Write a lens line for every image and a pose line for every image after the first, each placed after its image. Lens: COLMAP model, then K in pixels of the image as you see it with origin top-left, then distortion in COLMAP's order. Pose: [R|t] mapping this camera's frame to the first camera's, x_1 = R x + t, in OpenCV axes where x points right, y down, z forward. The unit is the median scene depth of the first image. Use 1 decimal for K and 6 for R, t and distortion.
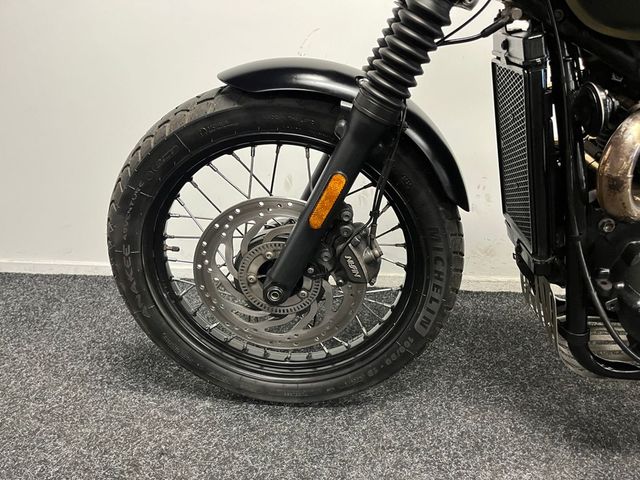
lens RADIAL K [[483.1, 0, 322.4], [0, 483.1, 247.1], [0, 0, 1]] dist [0.088615, -0.125954]
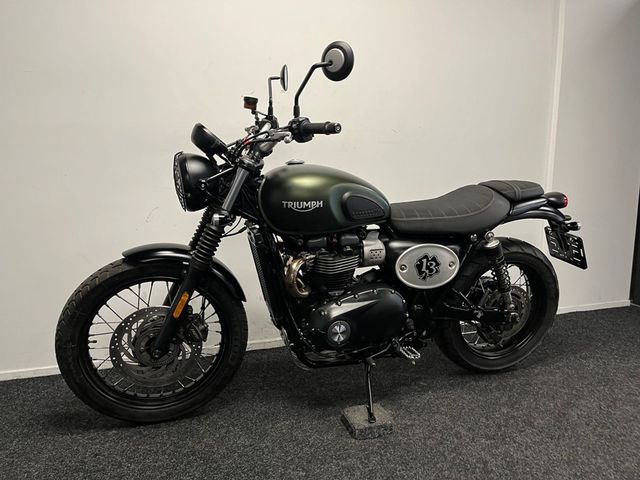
lens RADIAL K [[483.1, 0, 322.4], [0, 483.1, 247.1], [0, 0, 1]] dist [0.088615, -0.125954]
pose [[0.929881, -0.081557, 0.358706, -0.145554], [0.149220, 0.974912, -0.165165, 0.098679], [-0.336236, 0.207110, 0.918722, -1.179537]]
